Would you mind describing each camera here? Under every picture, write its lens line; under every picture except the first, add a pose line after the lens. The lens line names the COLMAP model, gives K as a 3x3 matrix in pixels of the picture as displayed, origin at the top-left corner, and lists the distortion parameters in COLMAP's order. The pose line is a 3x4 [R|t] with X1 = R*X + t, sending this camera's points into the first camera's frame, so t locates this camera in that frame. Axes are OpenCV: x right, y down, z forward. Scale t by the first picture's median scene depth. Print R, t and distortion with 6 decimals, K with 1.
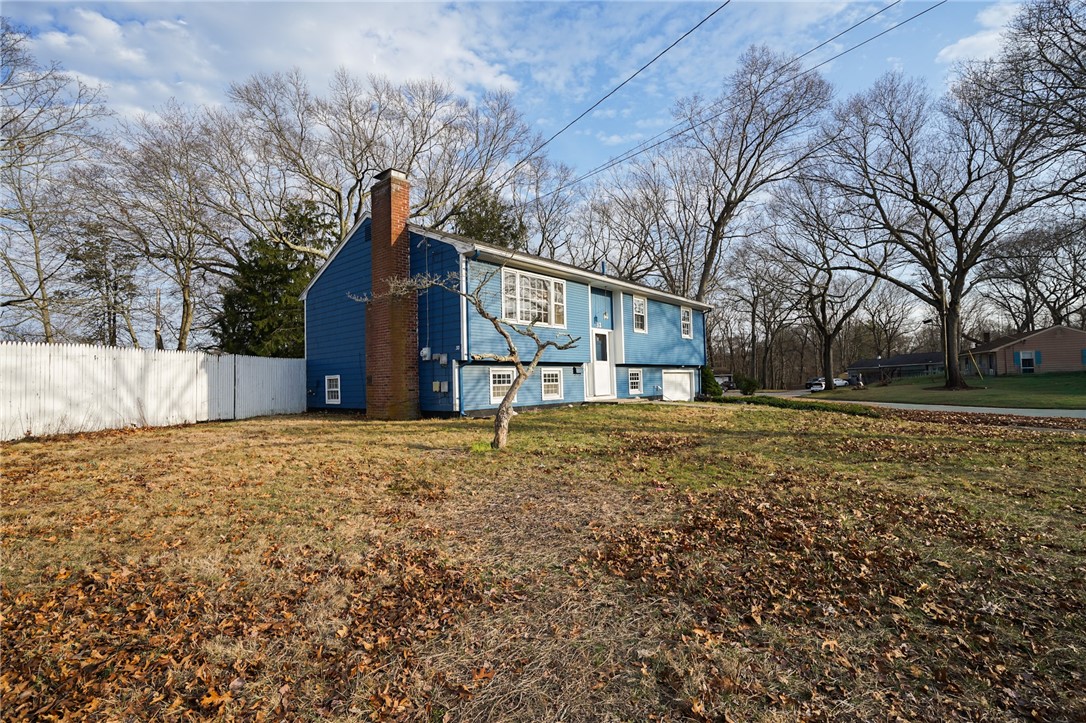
lens RADIAL K [[497.5, 0, 546.9], [0, 497.5, 362.5], [0, 0, 1]] dist [-0.055533, 0.018016]
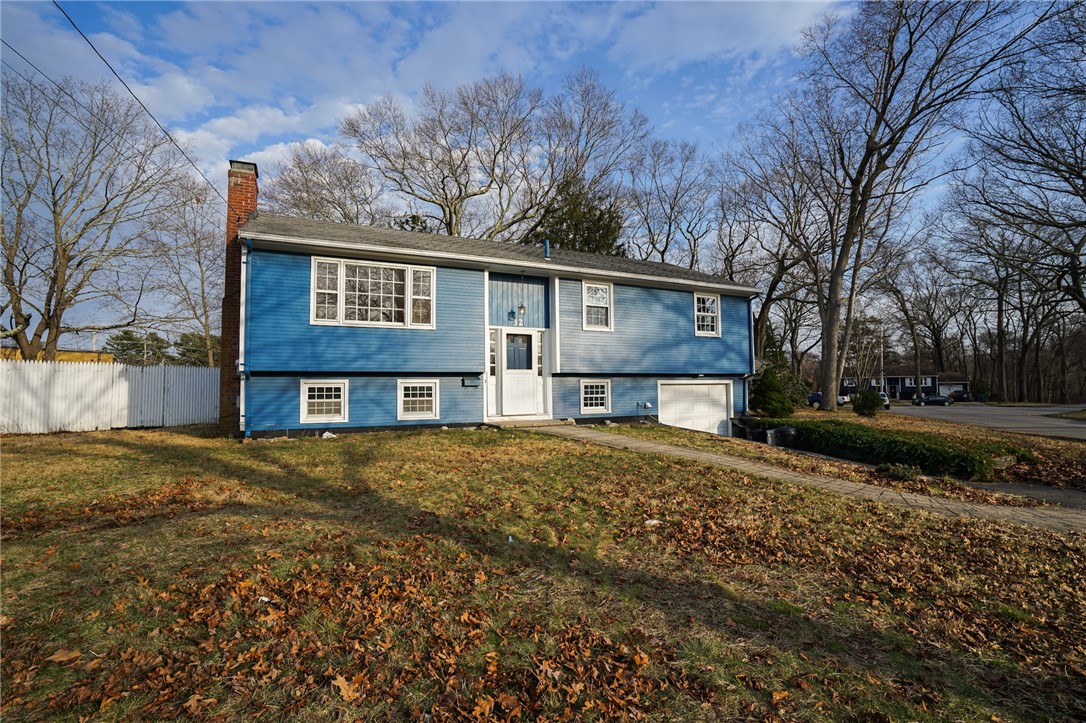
lens RADIAL K [[497.5, 0, 534.4], [0, 497.5, 361.2], [0, 0, 1]] dist [-0.055533, 0.018016]
pose [[0.907428, -0.012321, -0.420026, 0.468524], [0.005012, 0.999816, -0.018500, -0.001976], [0.420177, 0.014682, 0.907324, 0.334554]]
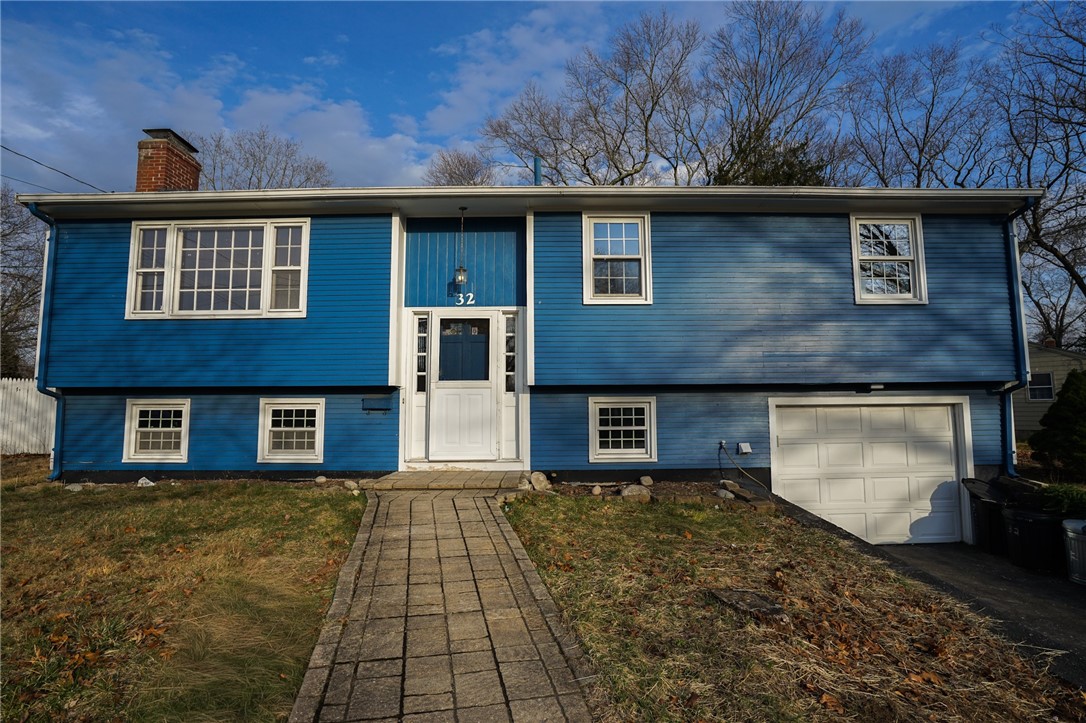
lens RADIAL K [[497.5, 0, 544.6], [0, 497.5, 362.4], [0, 0, 1]] dist [-0.055533, 0.018016]
pose [[0.638680, -0.065315, -0.766695, 0.506192], [0.017890, 0.997382, -0.070064, 0.013233], [0.769264, 0.031032, 0.638176, 0.812556]]
